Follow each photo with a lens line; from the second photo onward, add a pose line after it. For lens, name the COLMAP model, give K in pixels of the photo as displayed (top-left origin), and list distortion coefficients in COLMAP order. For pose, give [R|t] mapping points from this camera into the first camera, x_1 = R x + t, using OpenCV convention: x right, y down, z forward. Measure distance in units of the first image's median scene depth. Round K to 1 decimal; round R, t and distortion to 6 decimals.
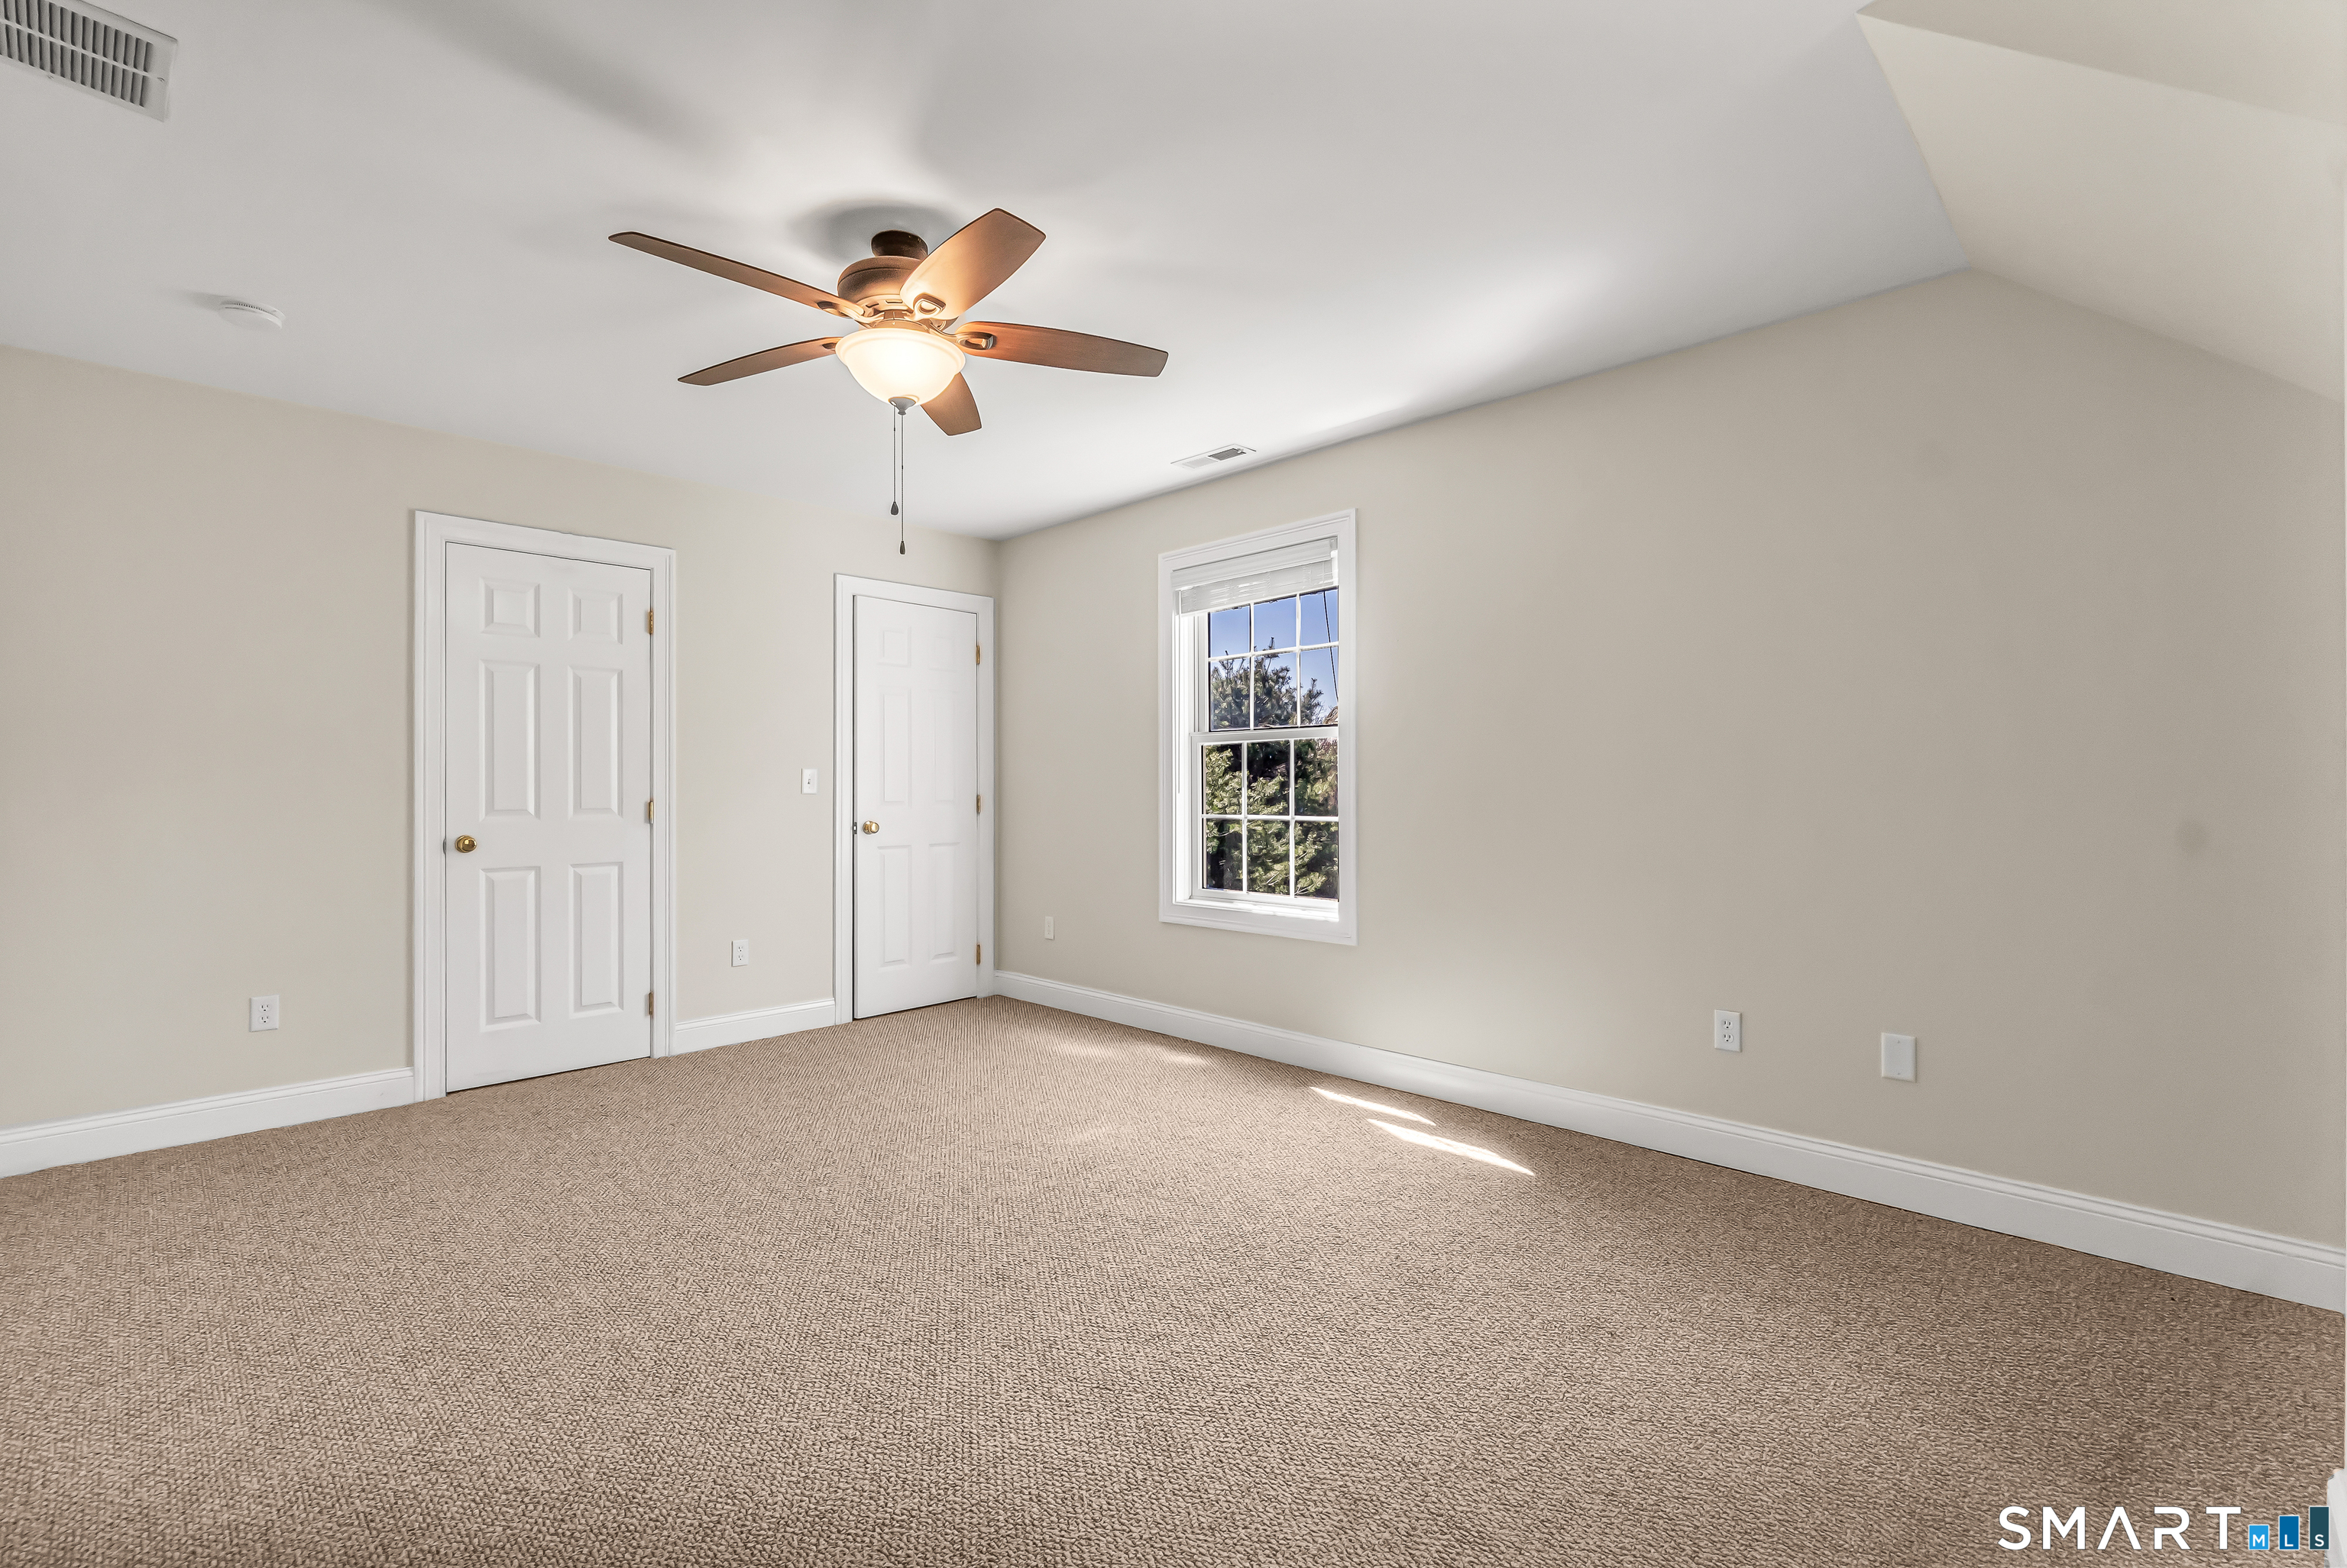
lens RADIAL K [[1036.8, 0, 1167.1], [0, 1036.8, 789.1], [0, 0, 1]] dist [-0.000409, -0.000017]
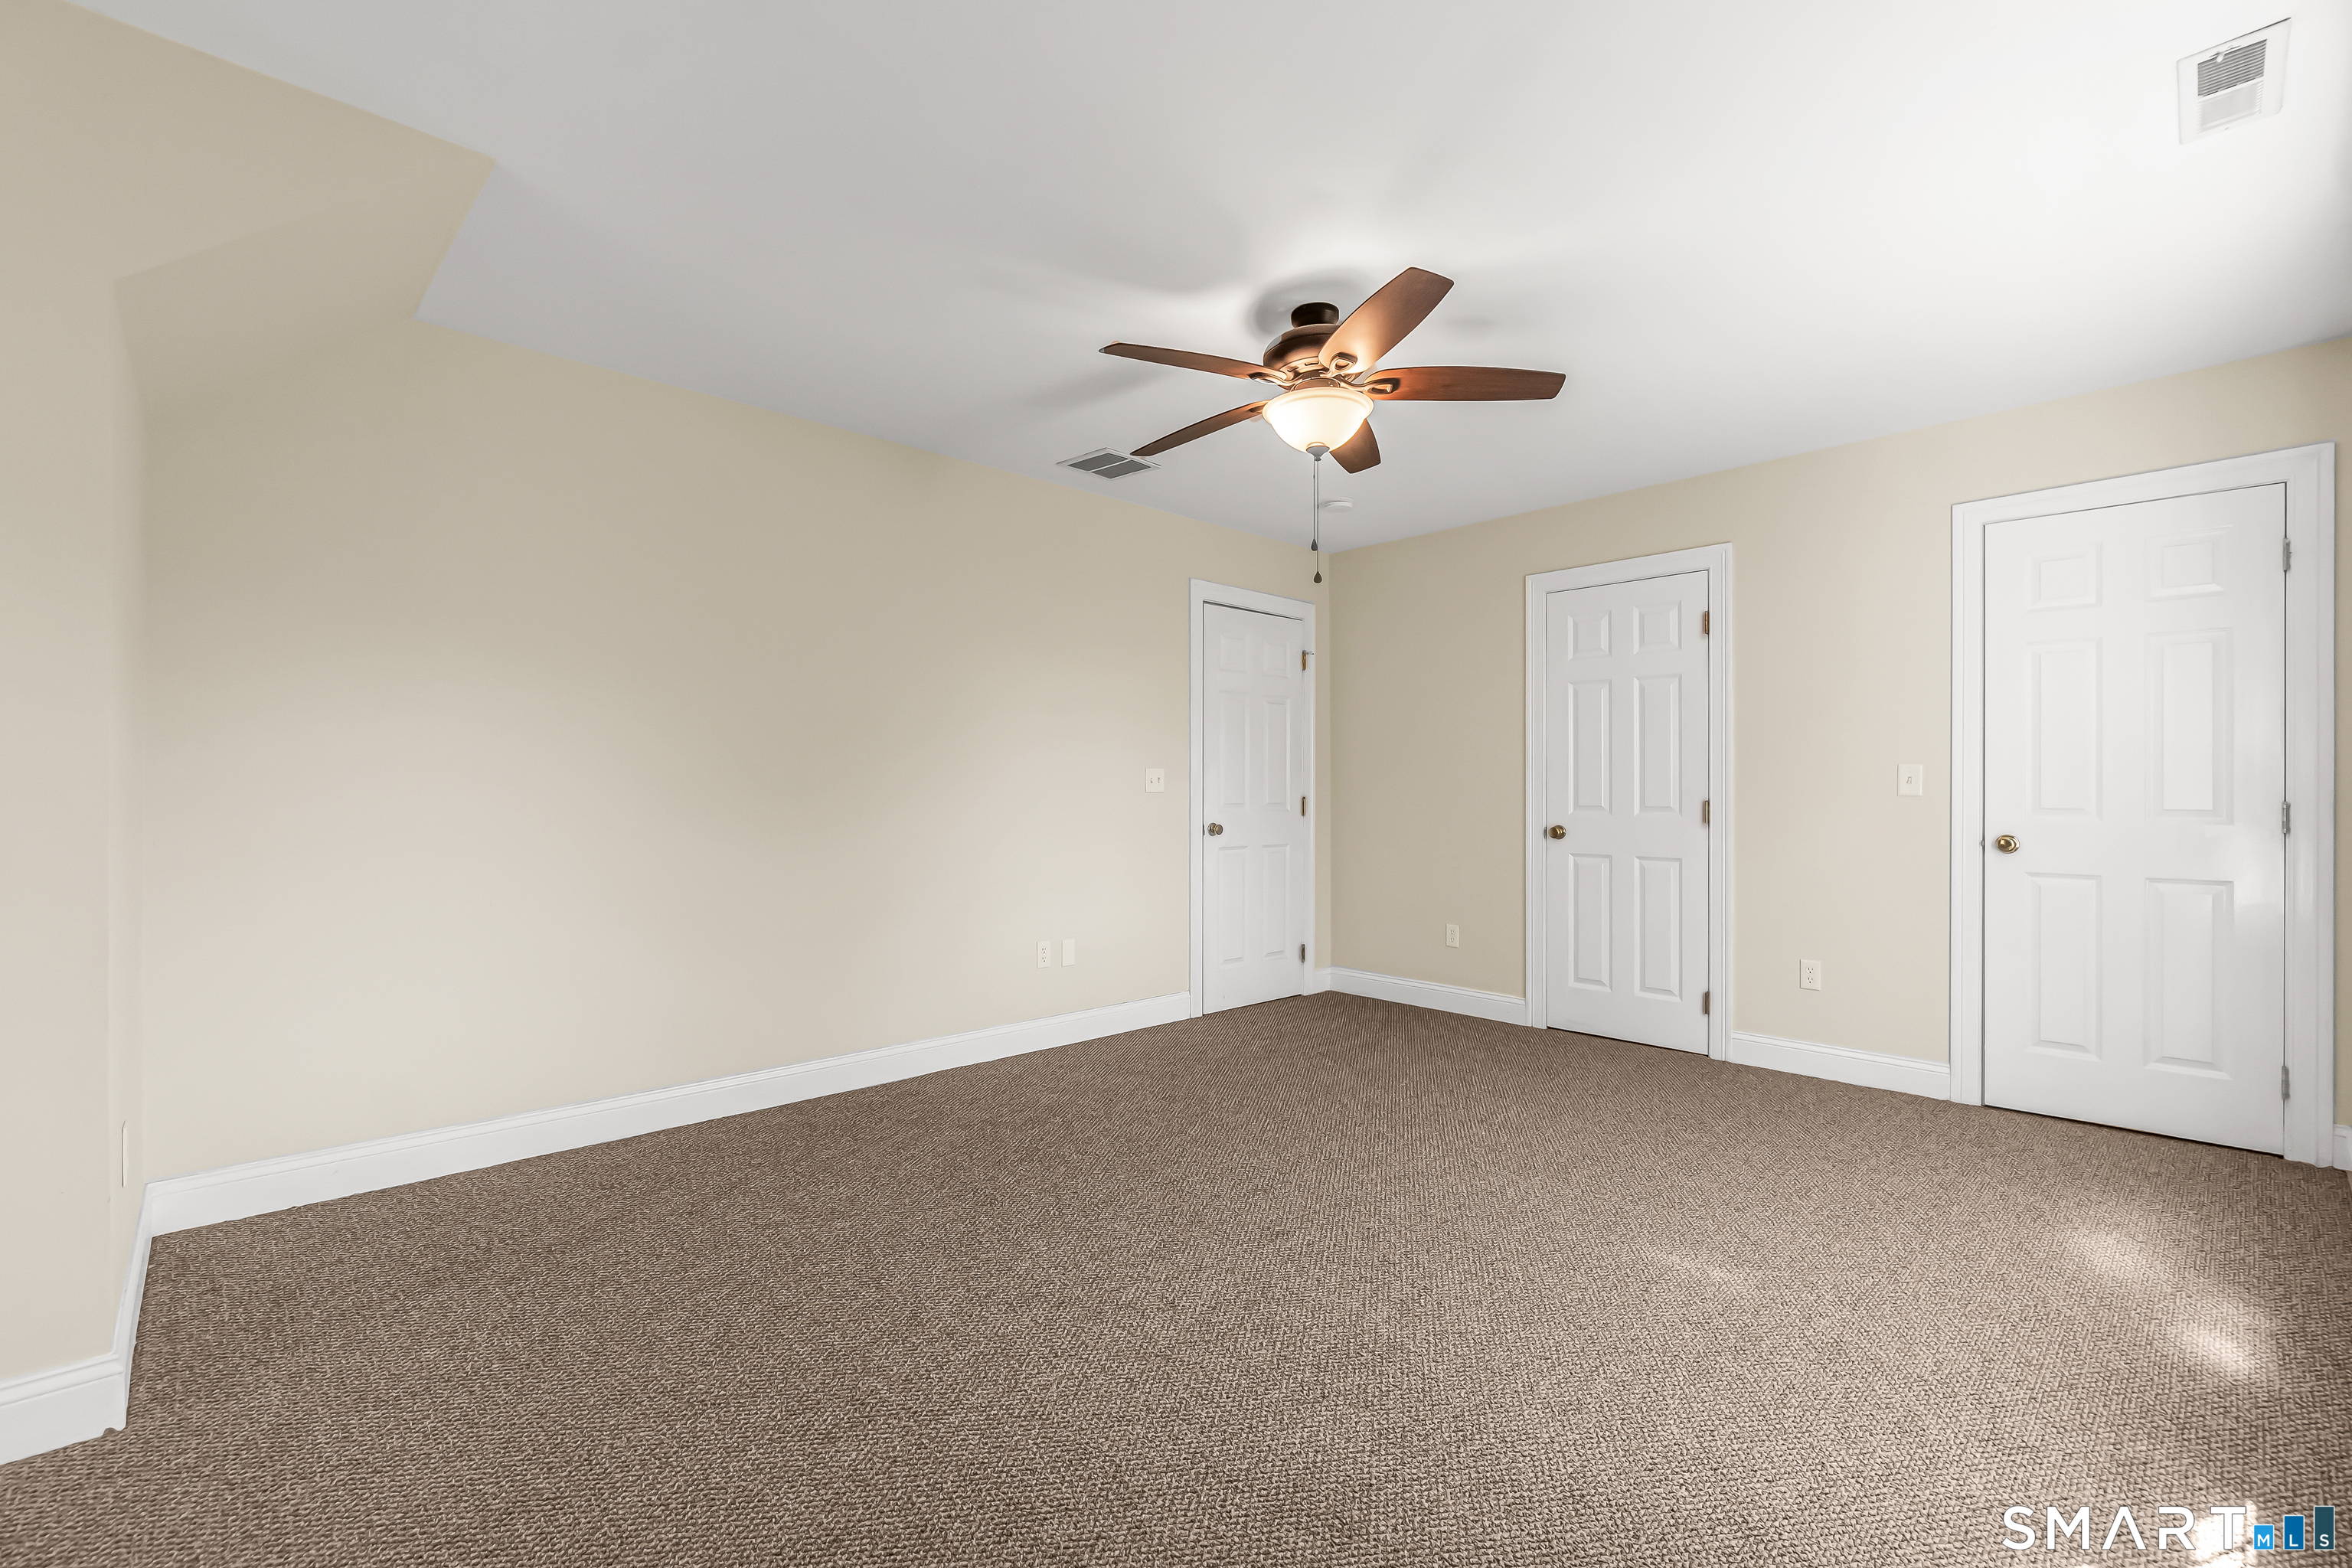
lens RADIAL K [[1039.2, 0, 1169.6], [0, 1039.2, 789.2], [0, 0, 1]] dist [-0.000409, -0.000017]
pose [[-0.055866, 0.003338, -0.998433, 0.561058], [-0.003113, 0.999989, 0.003517, -0.001882], [0.998433, 0.003304, -0.055855, 0.562759]]
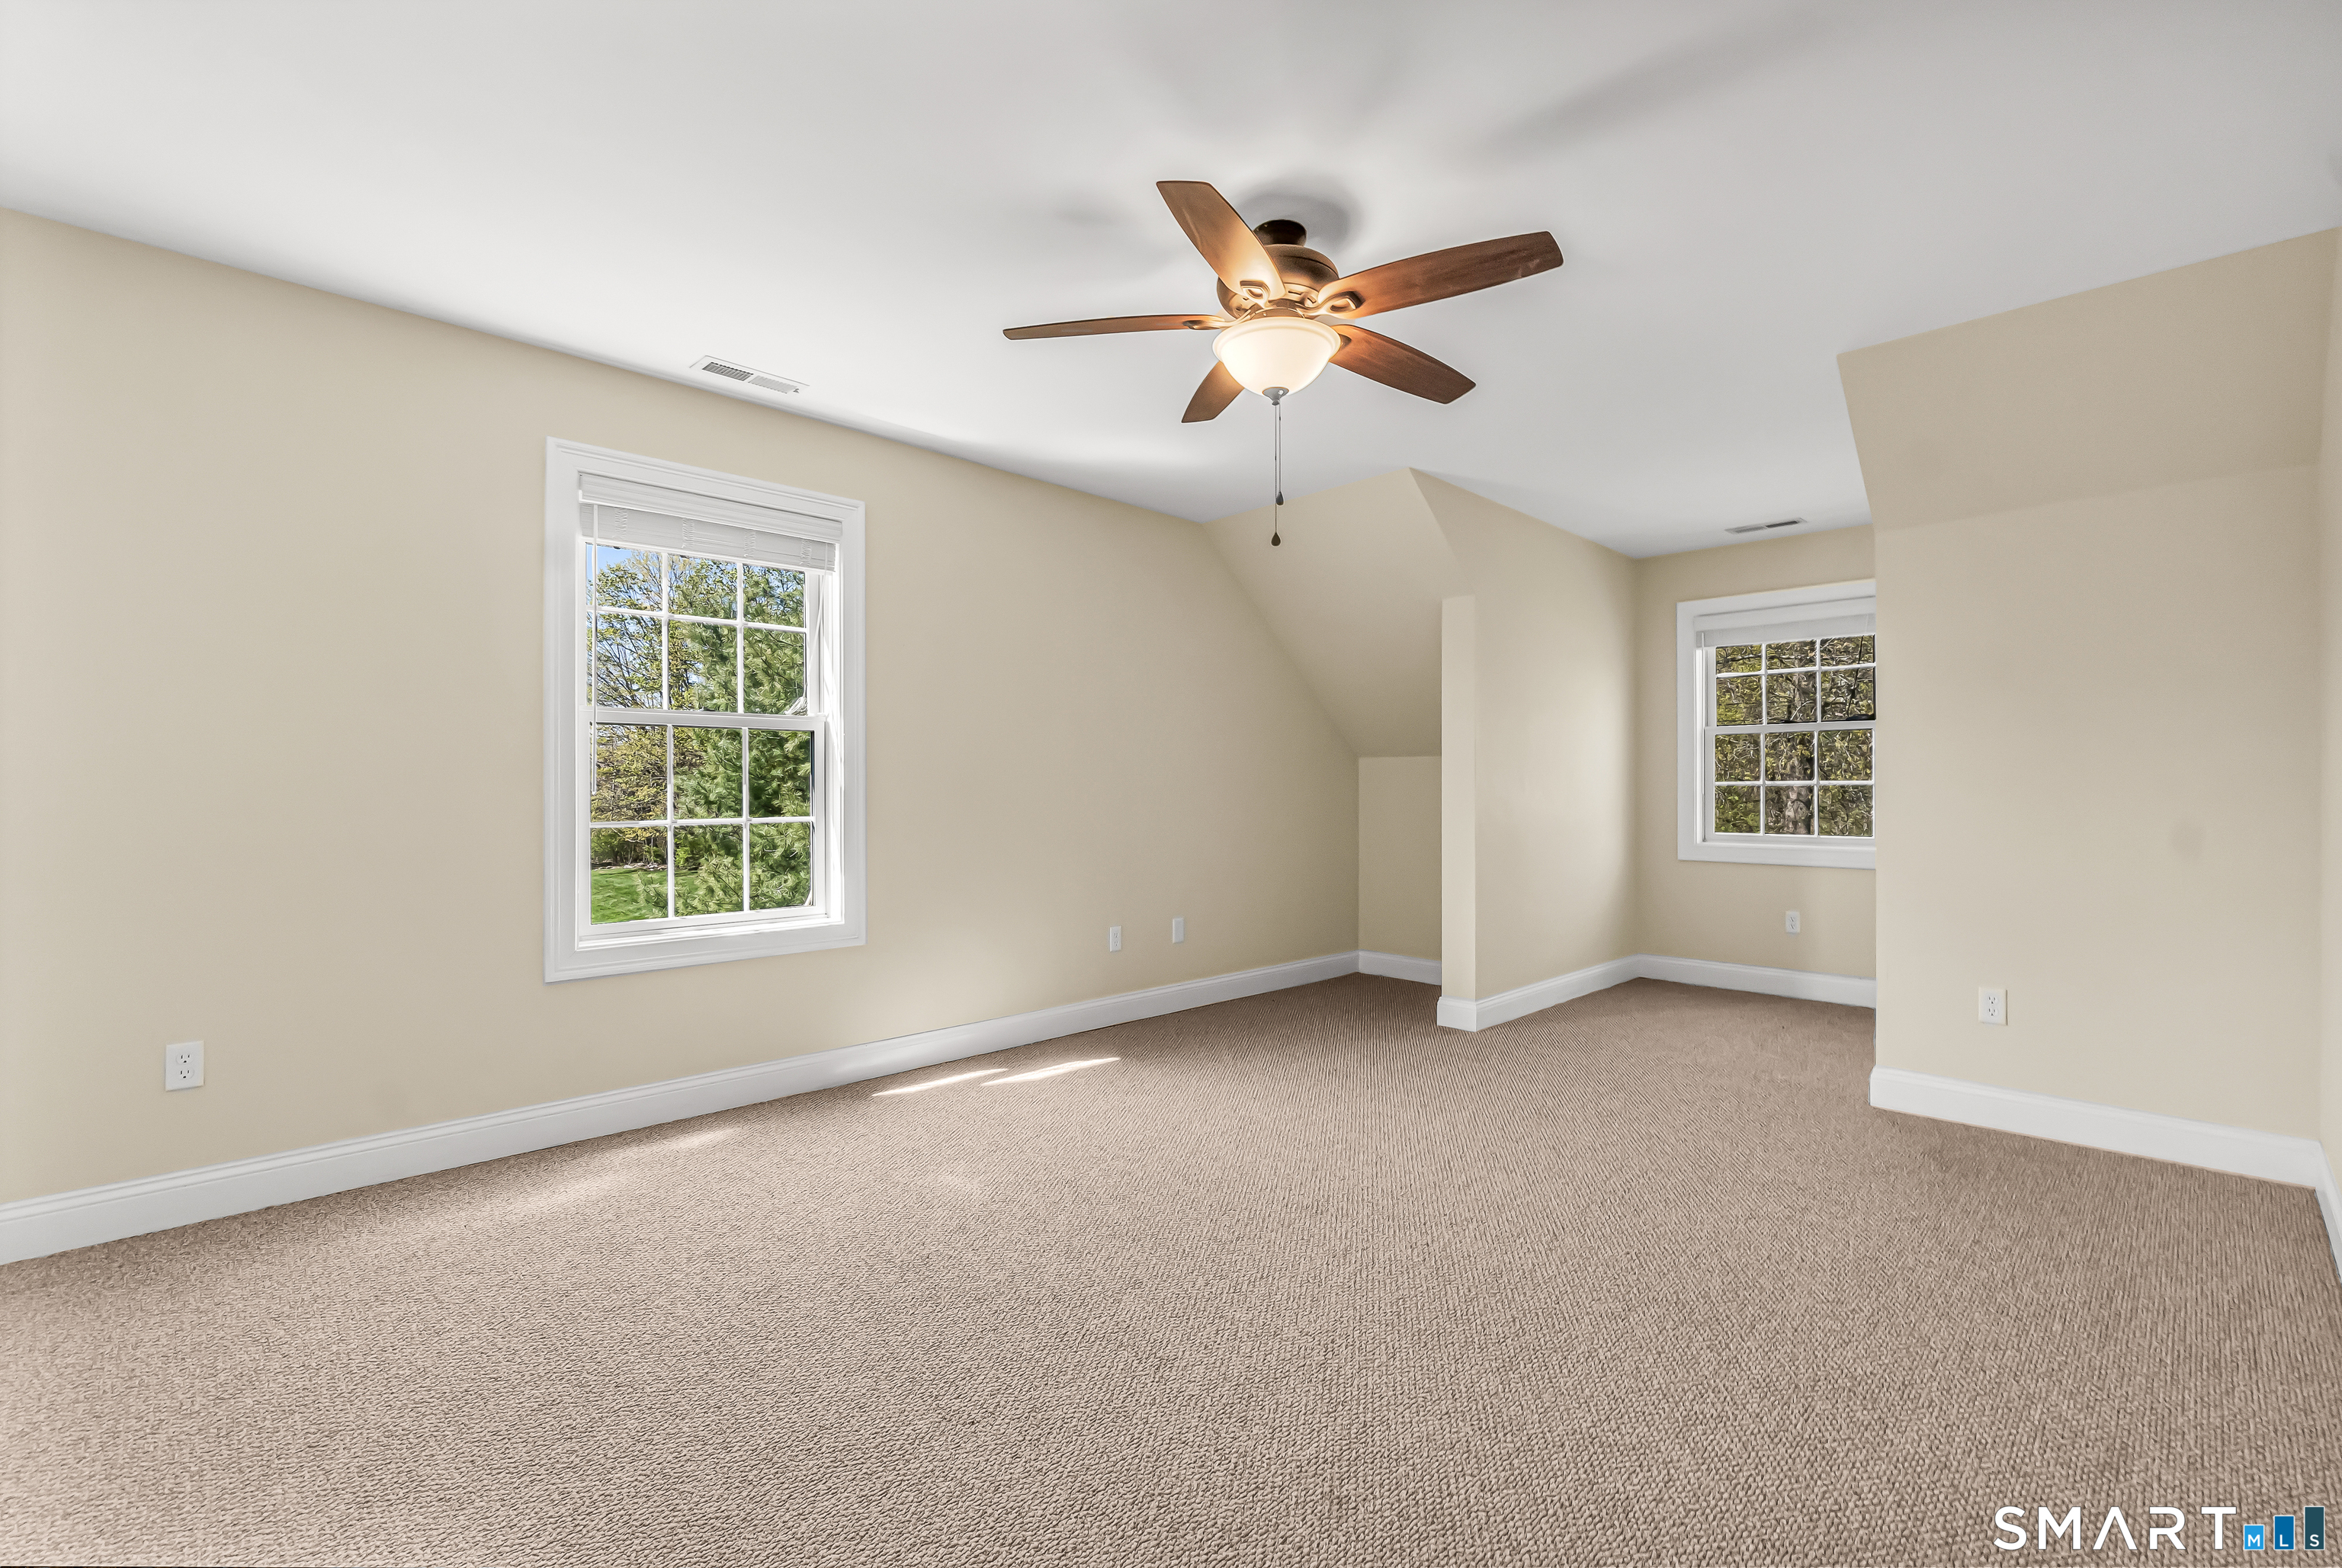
lens RADIAL K [[1034.7, 0, 1164.7], [0, 1034.7, 789.1], [0, 0, 1]] dist [-0.000409, -0.000017]
pose [[-0.004578, 0.000424, 0.999989, -0.787057], [0.001013, 0.999999, -0.000419, 0.002886], [-0.999989, 0.001011, -0.004578, 0.698071]]
